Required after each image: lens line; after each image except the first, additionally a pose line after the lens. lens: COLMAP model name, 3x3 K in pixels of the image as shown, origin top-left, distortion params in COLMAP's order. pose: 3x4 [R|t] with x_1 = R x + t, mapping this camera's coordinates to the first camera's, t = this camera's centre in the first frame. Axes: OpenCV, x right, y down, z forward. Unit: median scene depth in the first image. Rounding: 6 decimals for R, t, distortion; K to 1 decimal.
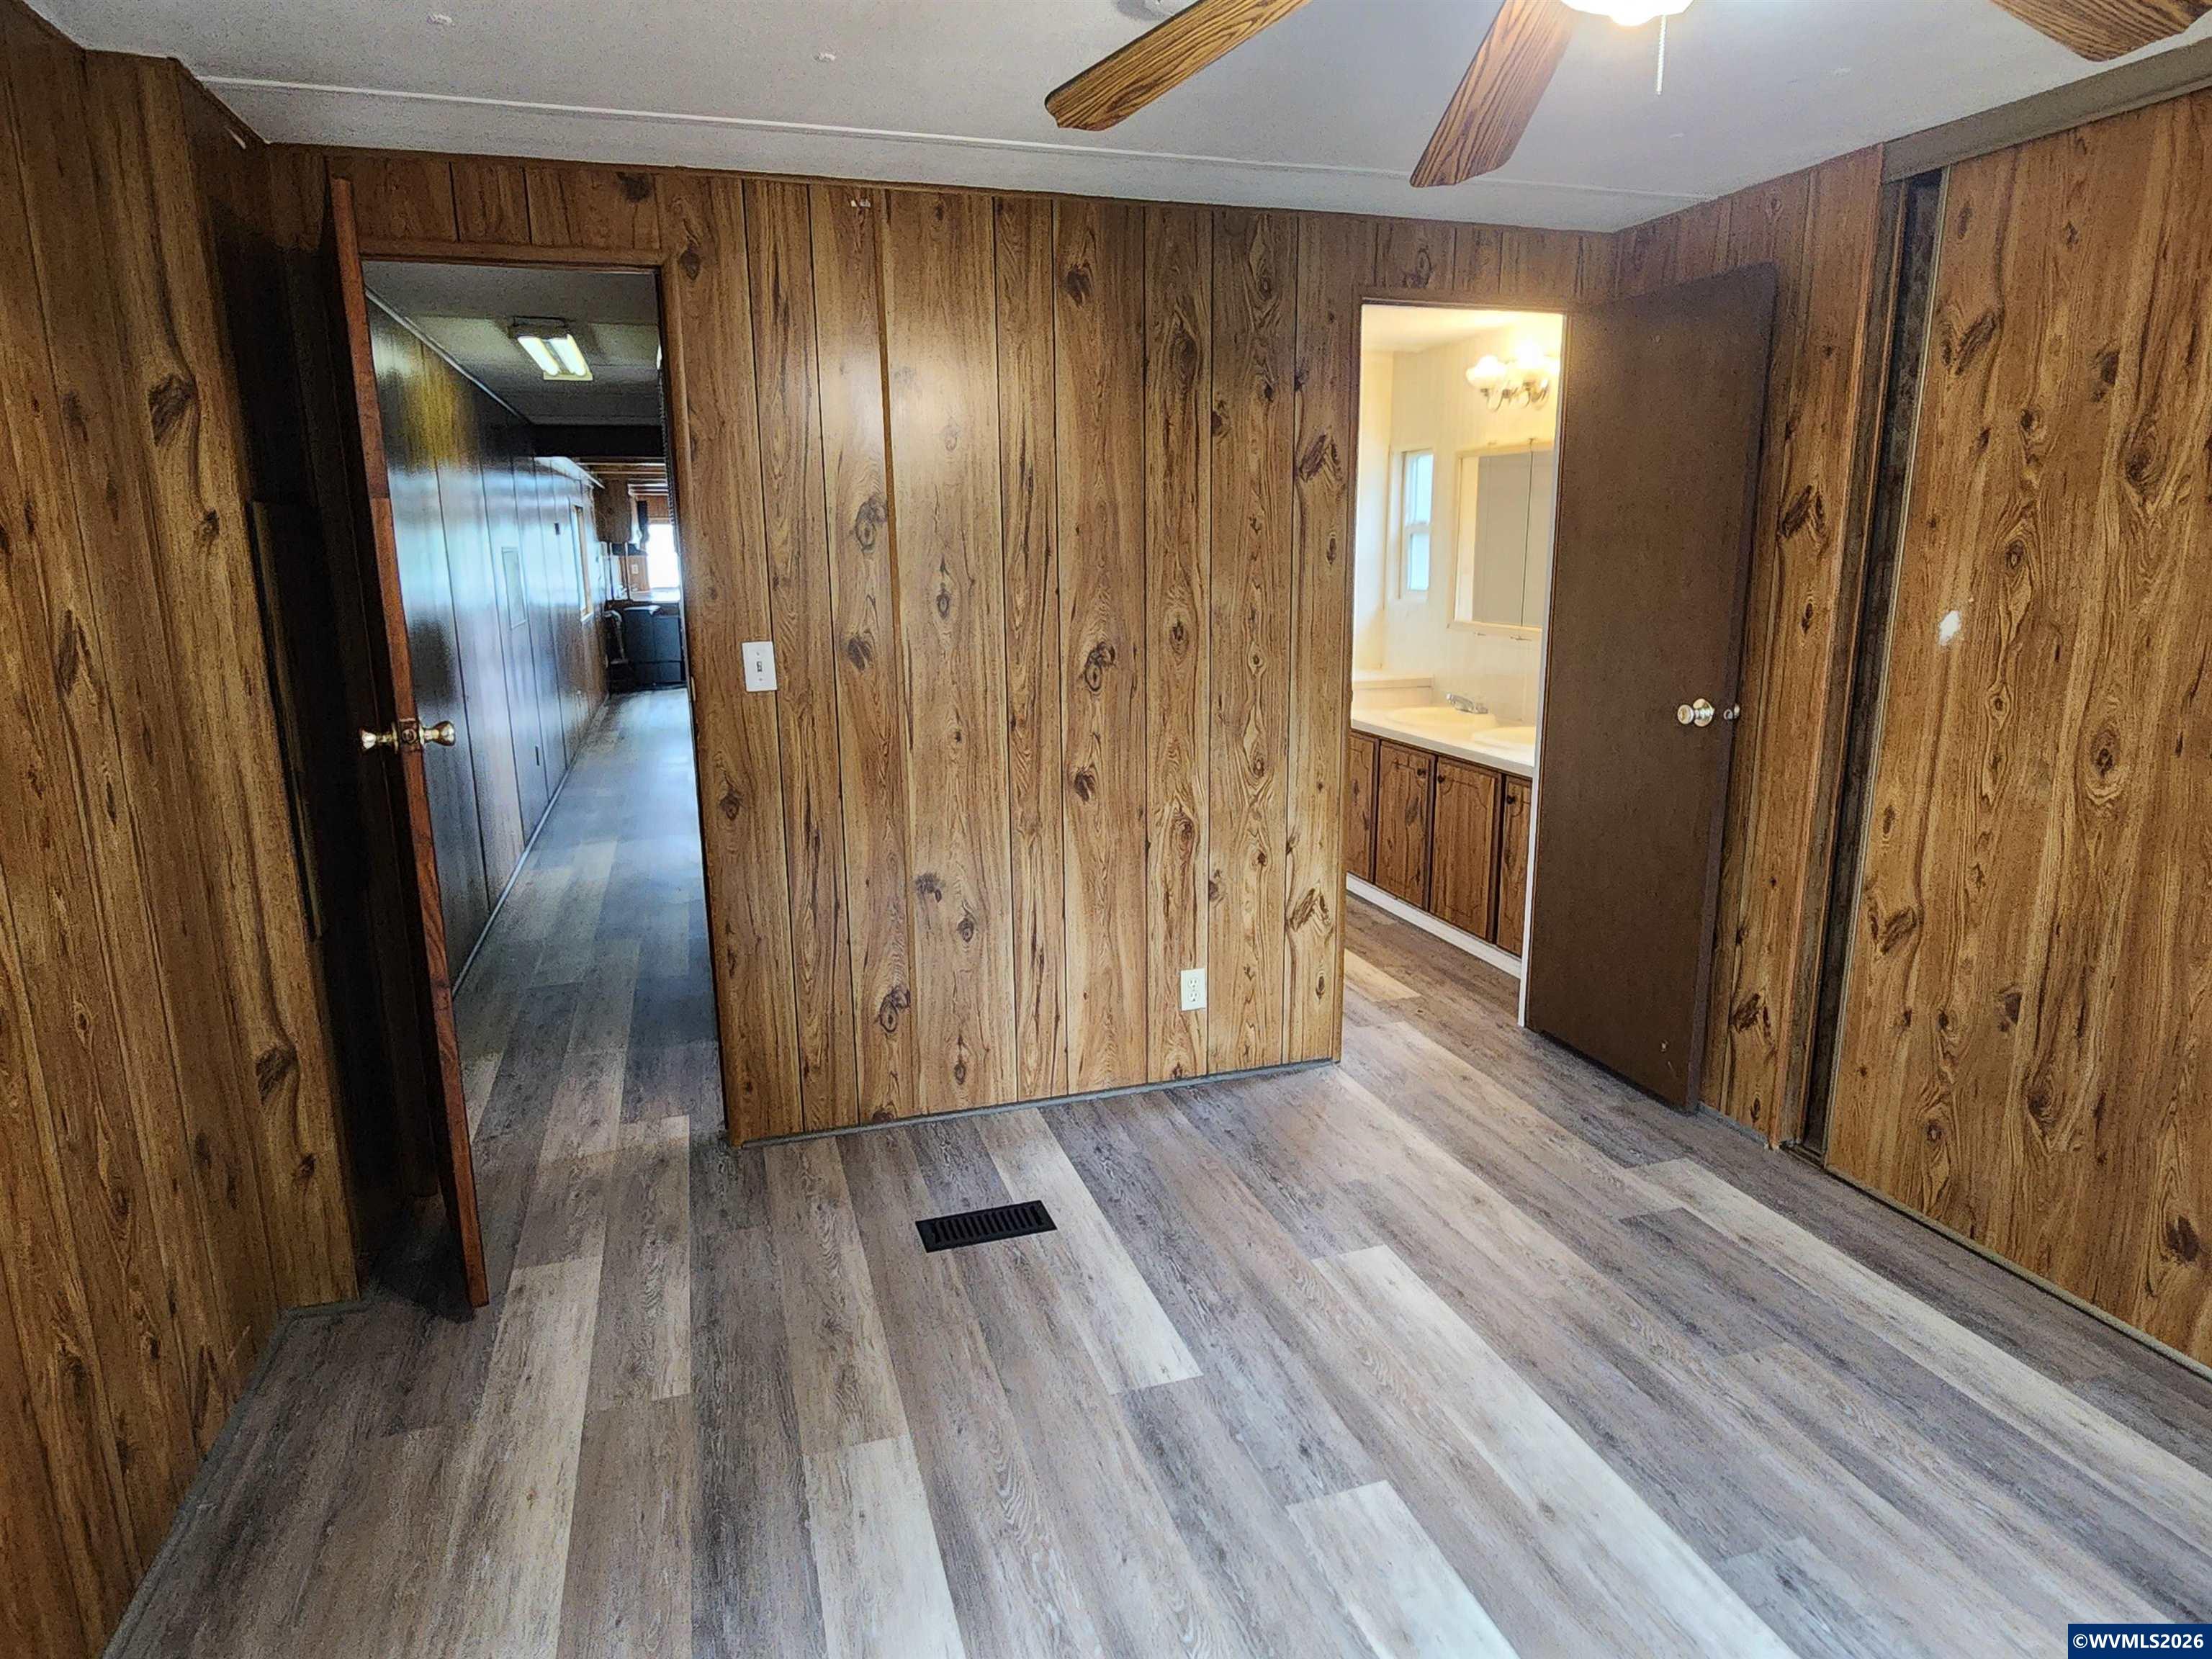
lens RADIAL K [[1285.2, 0, 1099.9], [0, 1285.2, 824.7], [0, 0, 1]] dist [0.002957, -0.001896]
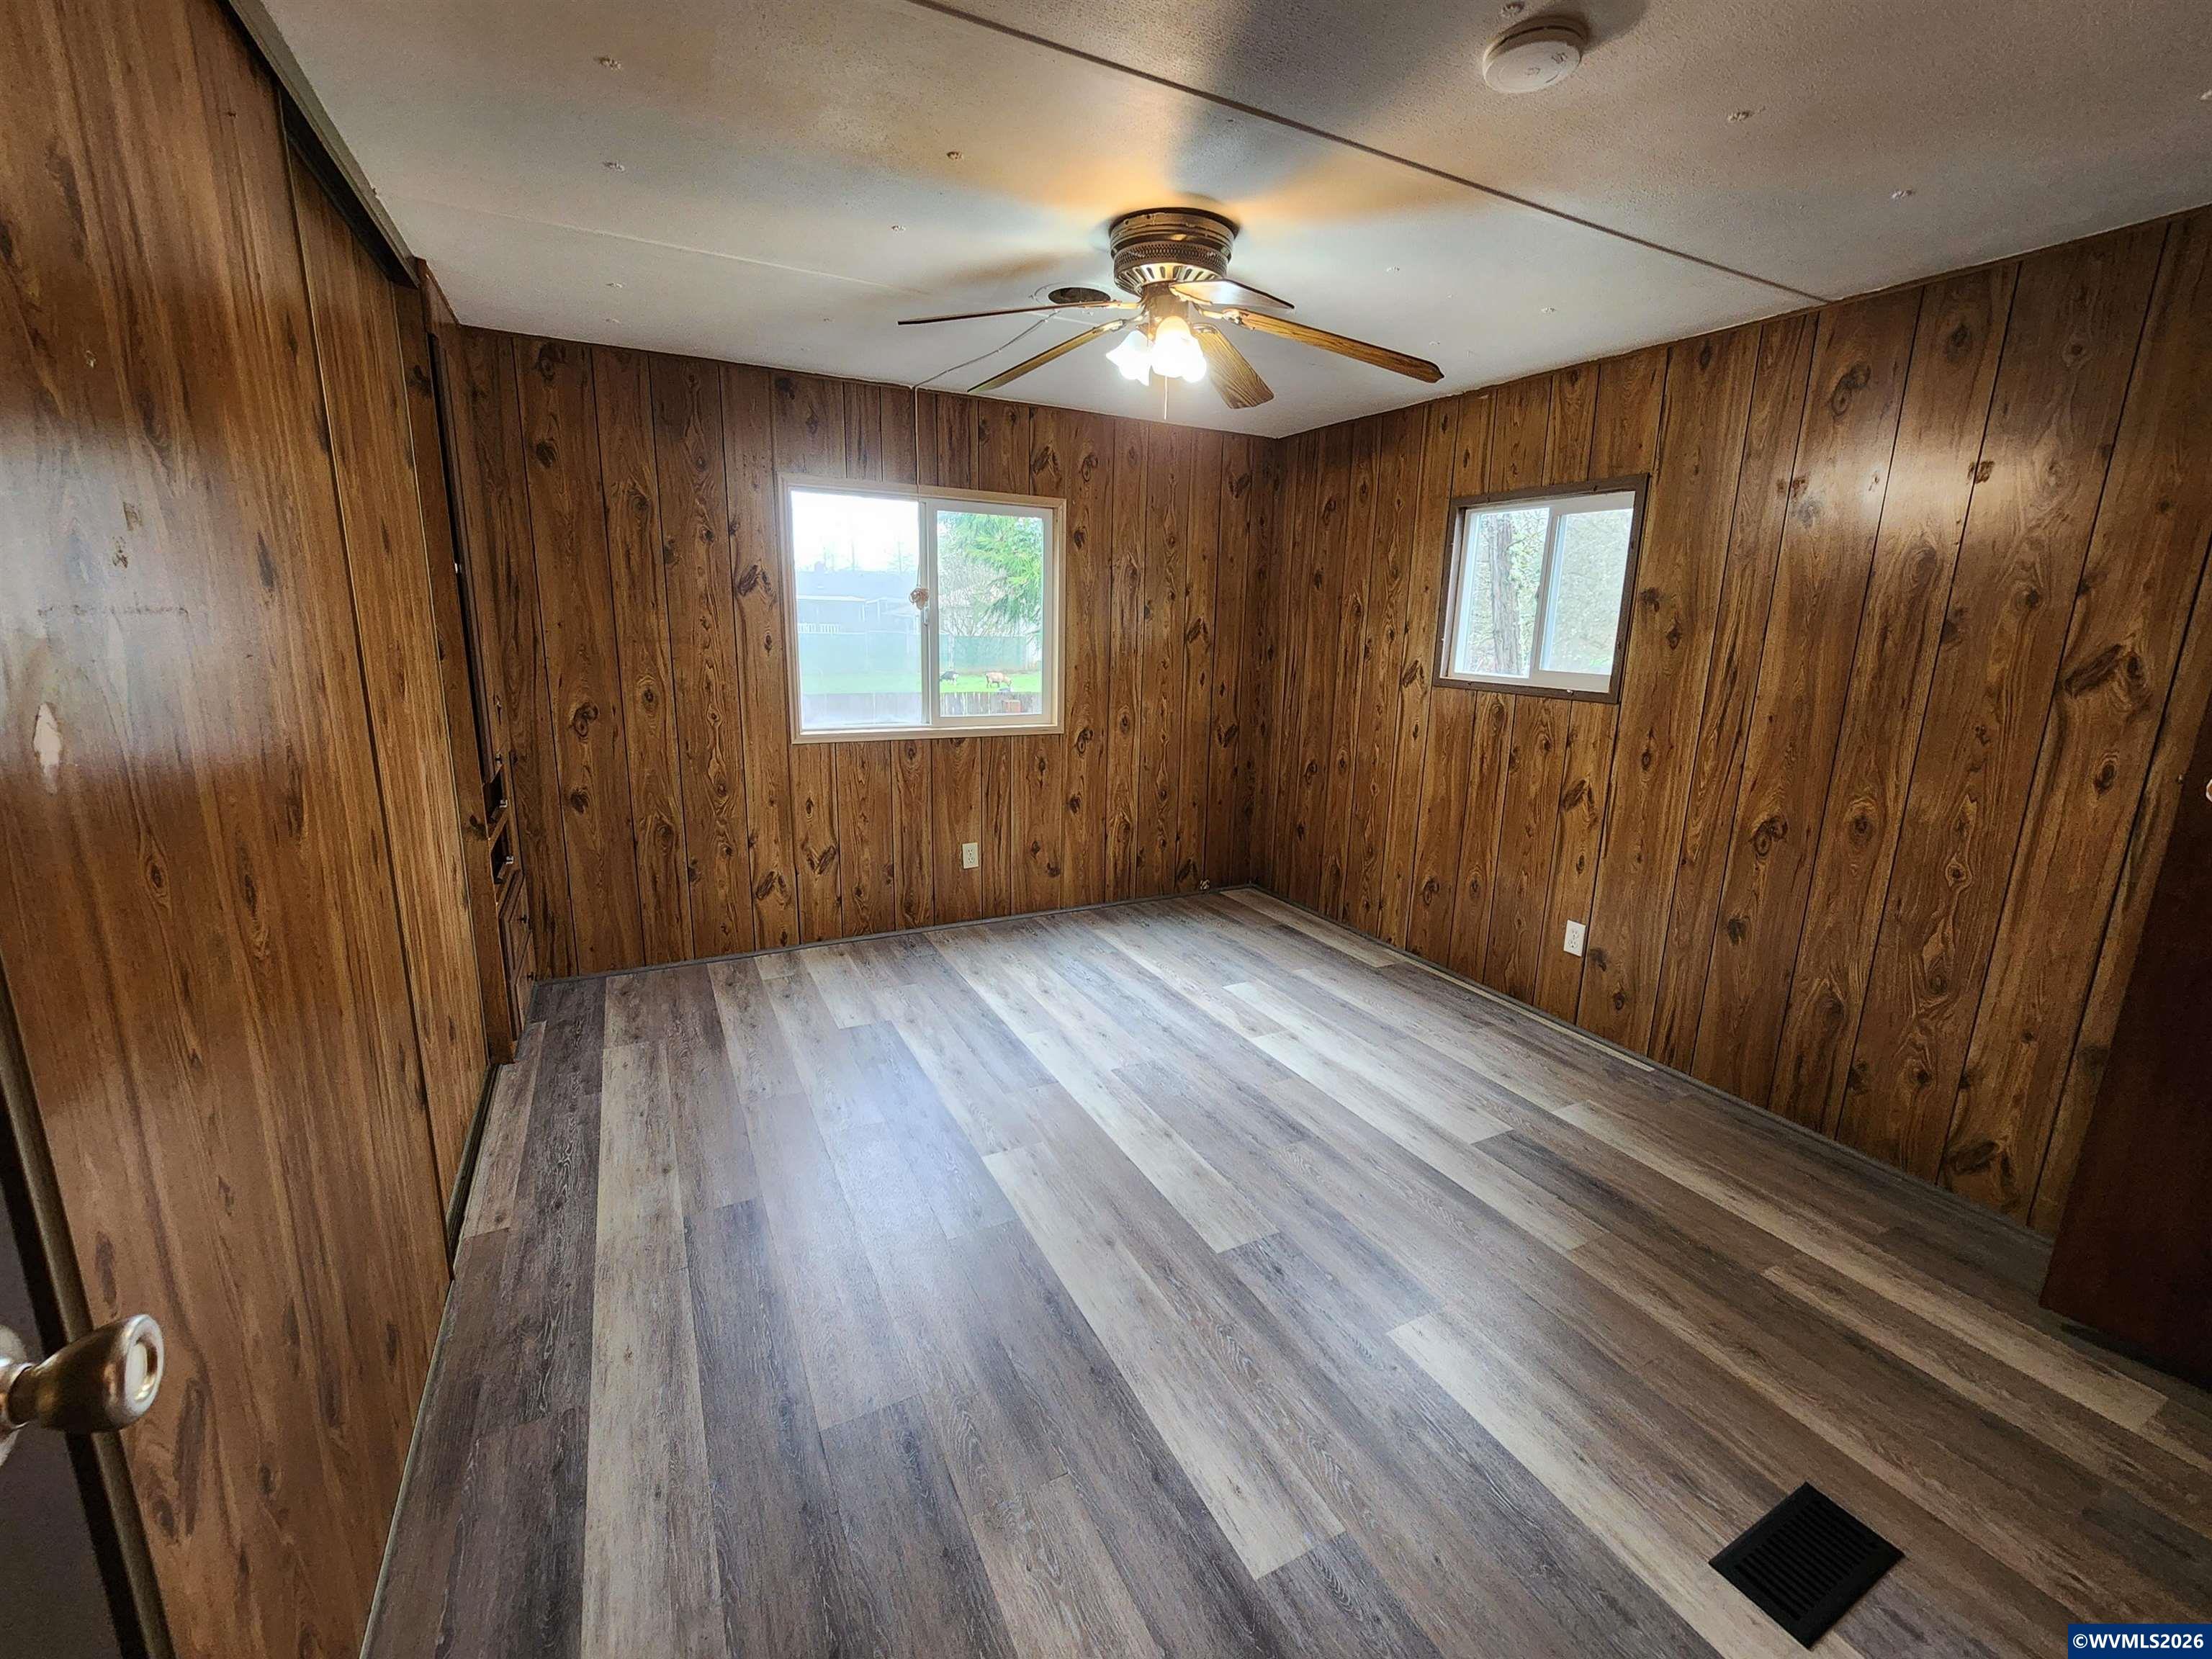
lens RADIAL K [[912.7, 0, 1111.2], [0, 912.7, 816.6], [0, 0, 1]] dist [0.001975, 0.000454]
pose [[-0.983671, 0.027401, -0.177880, 0.379996], [-0.050296, 0.907115, 0.417867, -0.255613], [0.172808, 0.419990, -0.890924, 1.266463]]
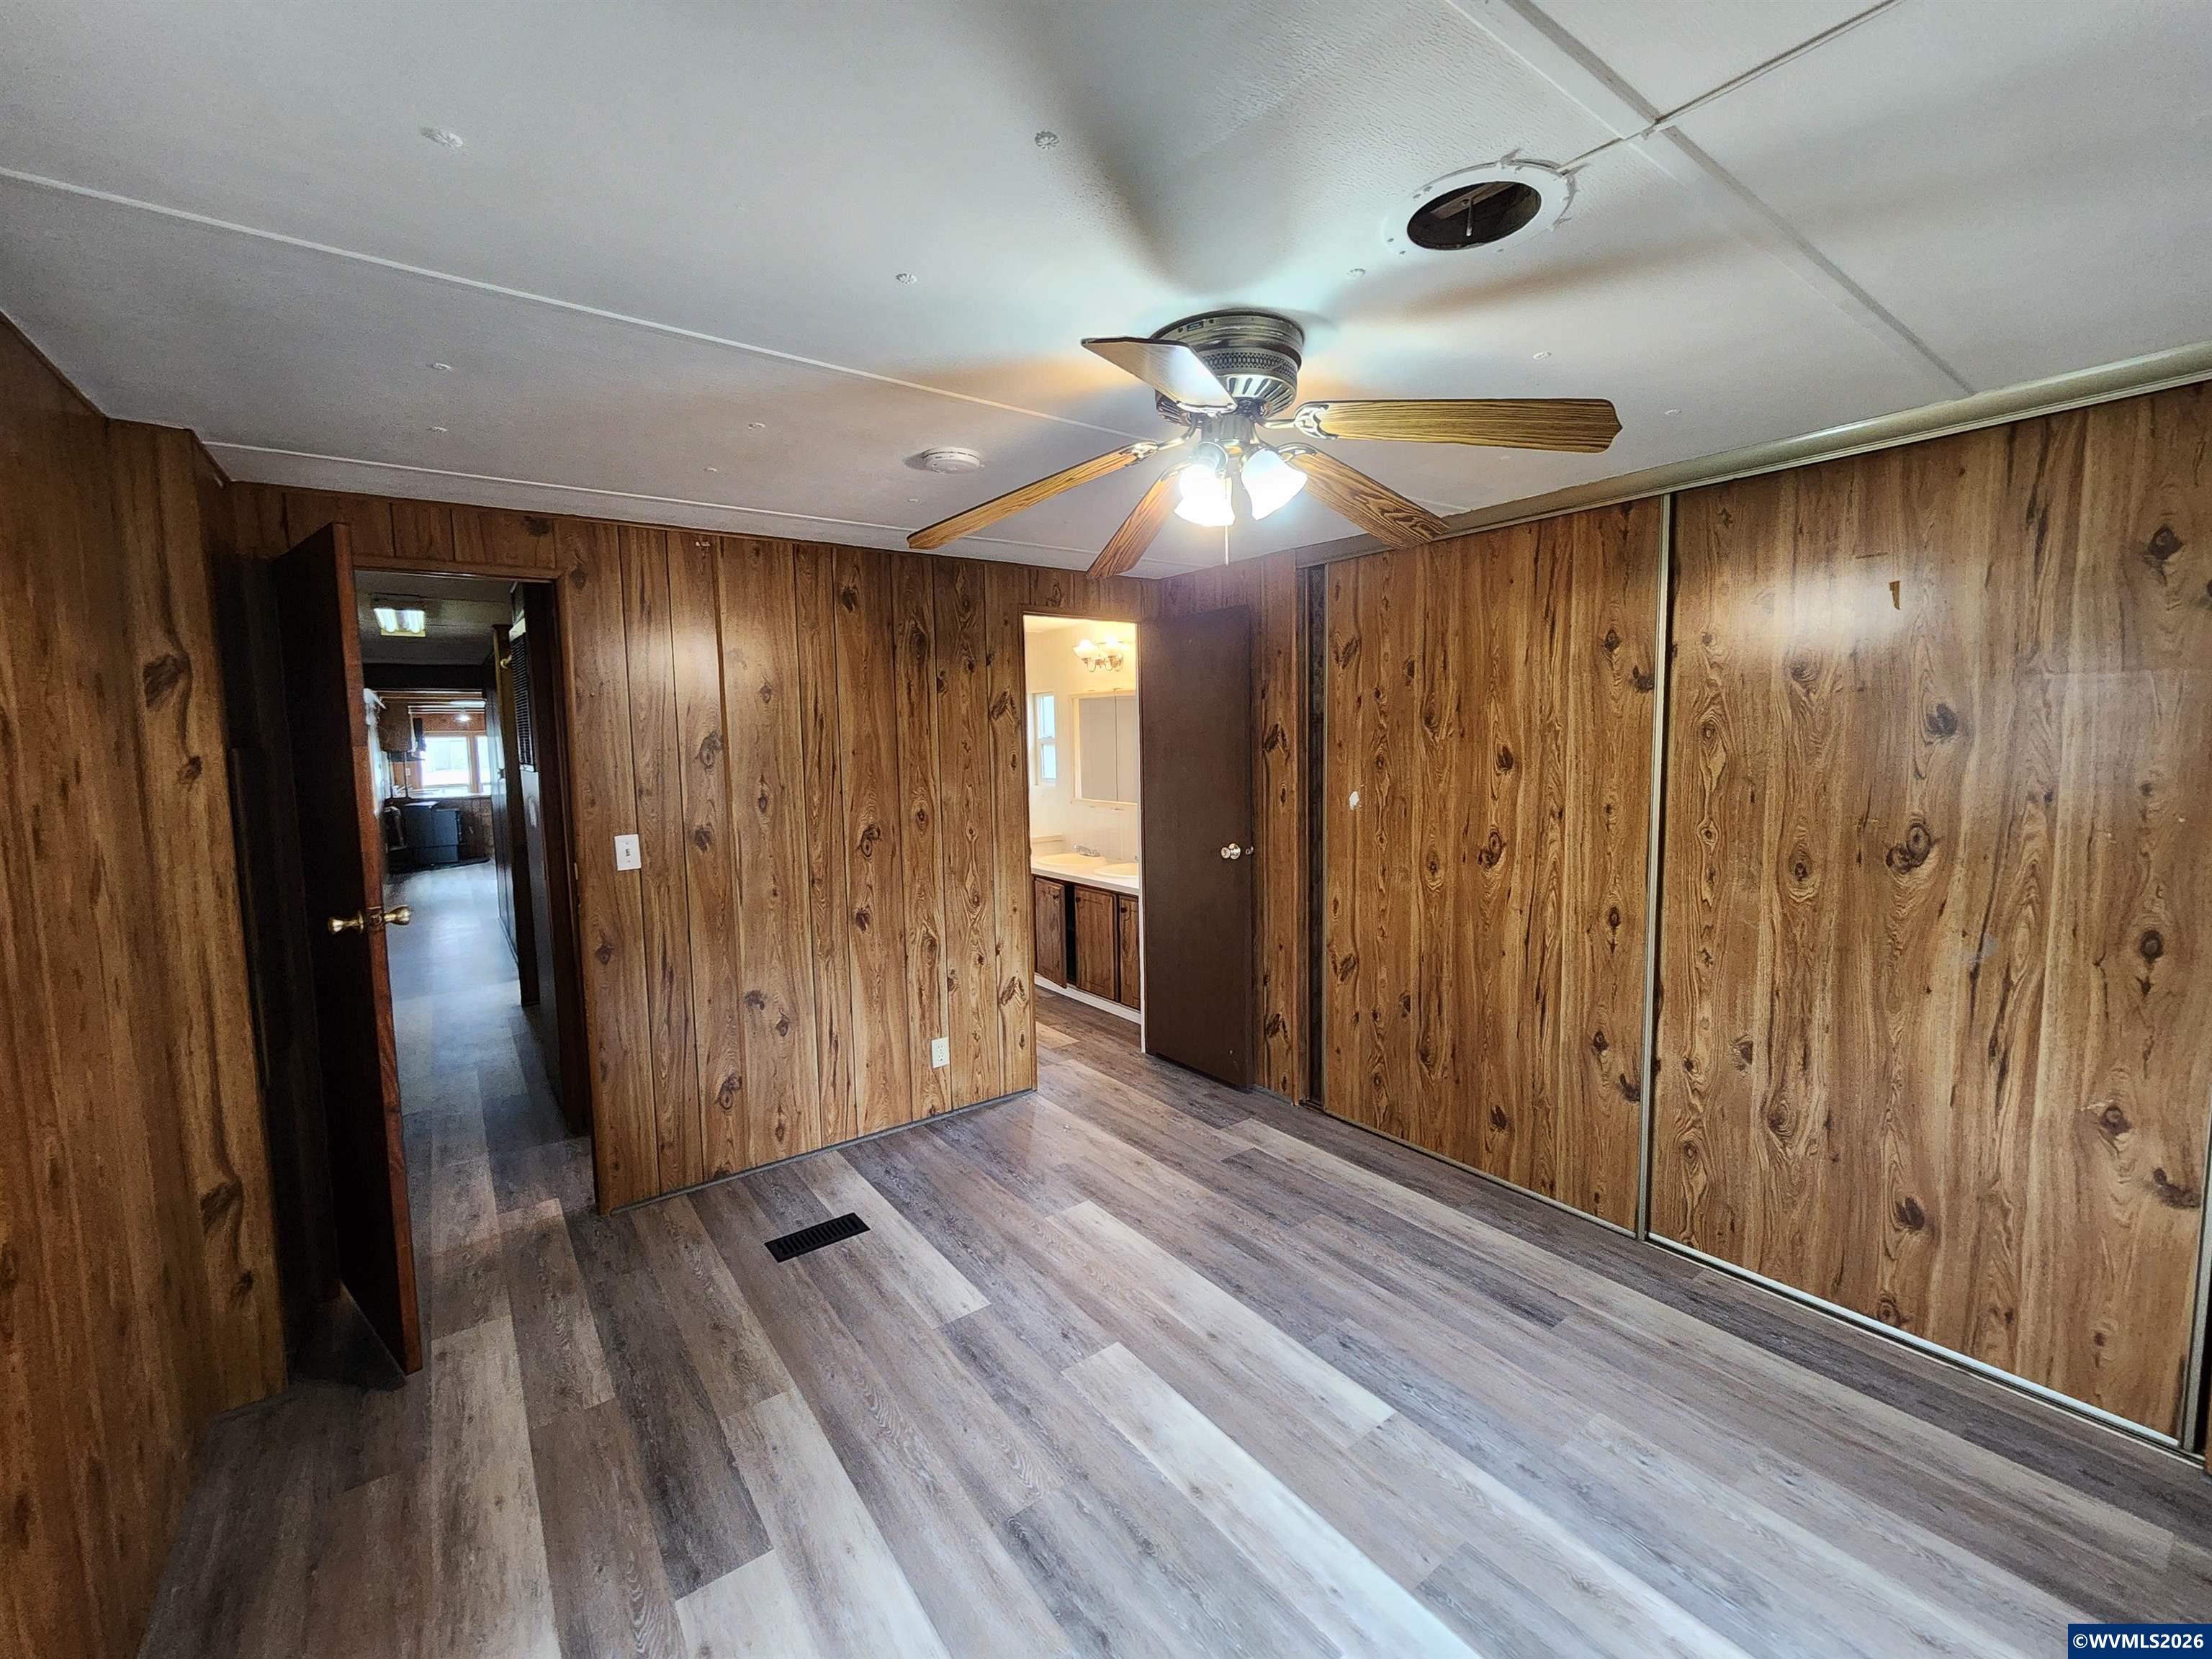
lens RADIAL K [[908.9, 0, 1102.2], [0, 908.9, 817.4], [0, 0, 1]] dist [-0.000429, -0.000040]
pose [[0.945626, -0.037697, 0.323065, -0.103544], [0.079863, 0.989765, -0.118271, -0.002318], [-0.315299, 0.137641, 0.938958, -0.108996]]
